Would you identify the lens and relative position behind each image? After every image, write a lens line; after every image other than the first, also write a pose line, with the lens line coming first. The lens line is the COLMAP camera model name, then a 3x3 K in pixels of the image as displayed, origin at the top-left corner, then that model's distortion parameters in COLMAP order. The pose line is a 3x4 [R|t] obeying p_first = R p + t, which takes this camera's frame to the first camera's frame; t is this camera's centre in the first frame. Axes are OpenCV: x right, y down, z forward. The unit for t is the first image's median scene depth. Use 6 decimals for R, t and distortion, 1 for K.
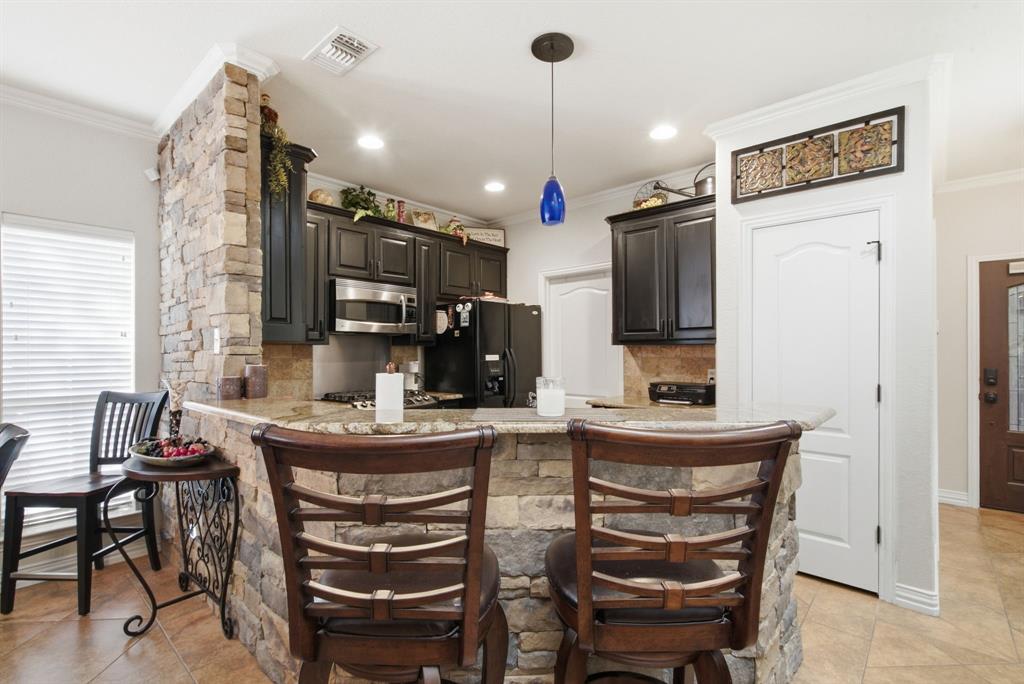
lens RADIAL K [[468.0, 0, 513.7], [0, 468.0, 344.8], [0, 0, 1]] dist [0.005119, -0.002863]
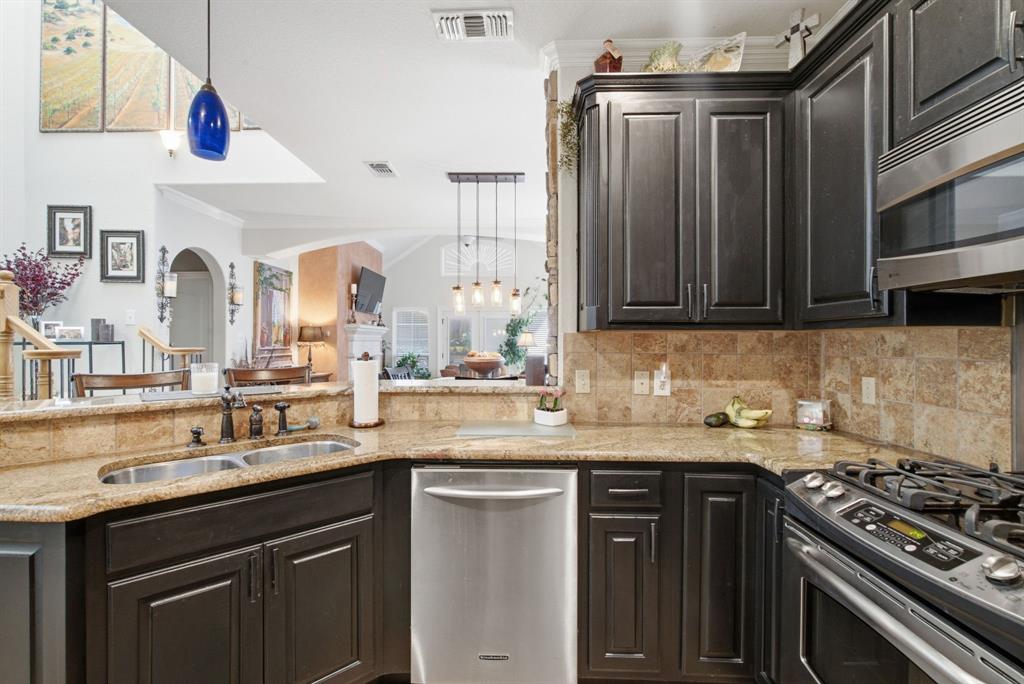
lens RADIAL K [[468.0, 0, 506.5], [0, 468.0, 340.4], [0, 0, 1]] dist [0.005119, -0.002863]
pose [[-0.774862, -0.001657, -0.632128, 0.097139], [0.006625, 0.999920, -0.010741, 0.012390], [0.632096, -0.012511, -0.774789, 0.964543]]
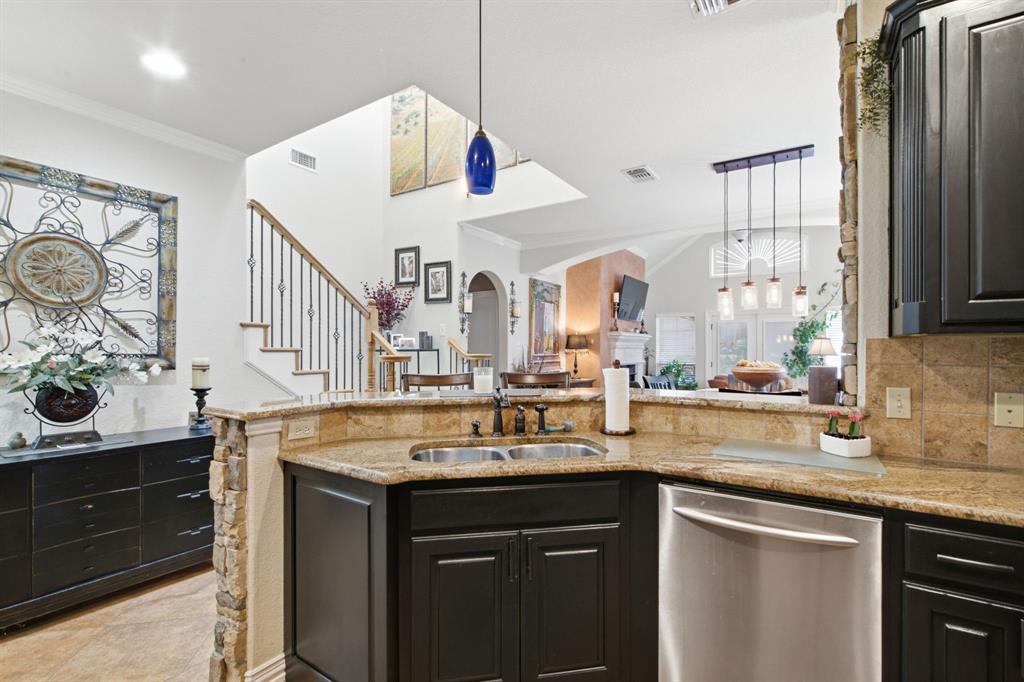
lens RADIAL K [[468.0, 0, 504.2], [0, 468.0, 349.4], [0, 0, 1]] dist [0.005119, -0.002863]
pose [[-0.991940, -0.000382, -0.126707, 0.078965], [0.000805, 0.999956, -0.009317, 0.011675], [0.126705, -0.009344, -0.991896, 0.963109]]
